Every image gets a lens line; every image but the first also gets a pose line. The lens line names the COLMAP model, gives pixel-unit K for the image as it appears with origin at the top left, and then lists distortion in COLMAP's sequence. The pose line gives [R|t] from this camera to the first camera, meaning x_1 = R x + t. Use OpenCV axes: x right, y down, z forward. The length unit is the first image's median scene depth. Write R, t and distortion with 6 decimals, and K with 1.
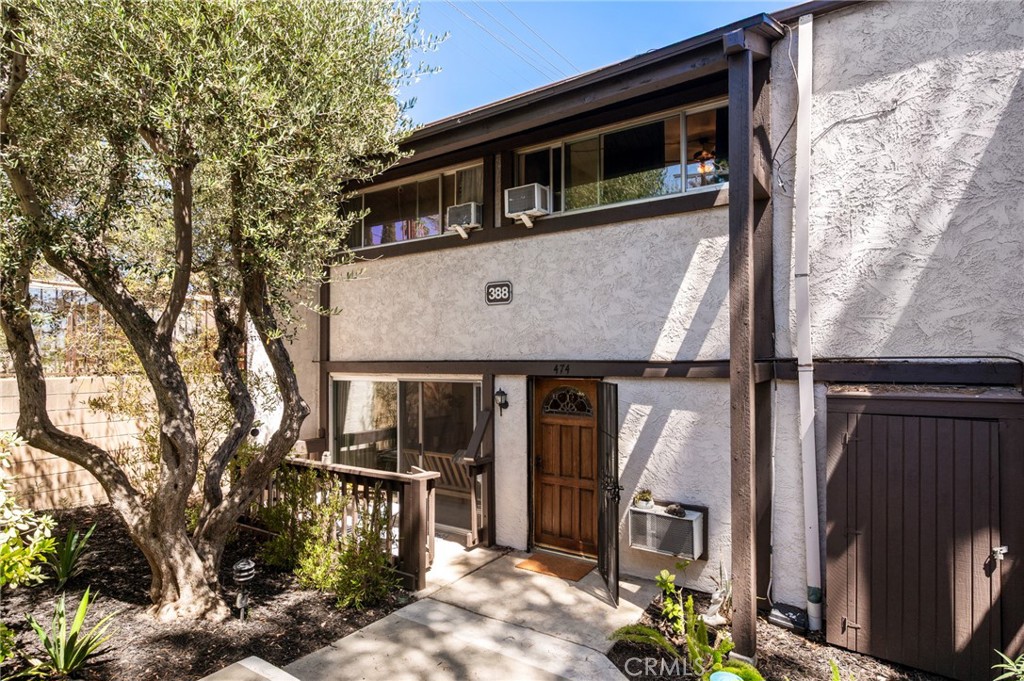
lens RADIAL K [[509.5, 0, 514.1], [0, 509.5, 349.2], [0, 0, 1]] dist [-0.000324, 0.001134]
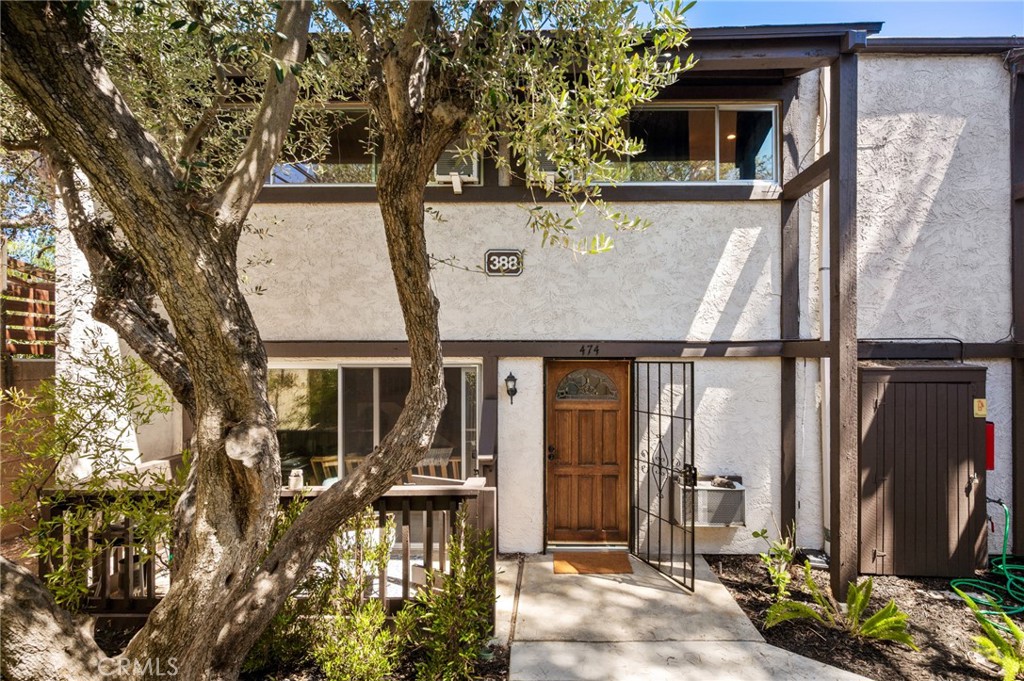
lens RADIAL K [[448.2, 0, 506.8], [0, 448.2, 357.6], [0, 0, 1]] dist [0.000311, 0.000352]
pose [[0.852396, 0.009157, 0.522817, -0.521198], [-0.015475, 0.999850, 0.007718, 0.055280], [-0.522669, -0.014669, 0.852410, 0.426787]]
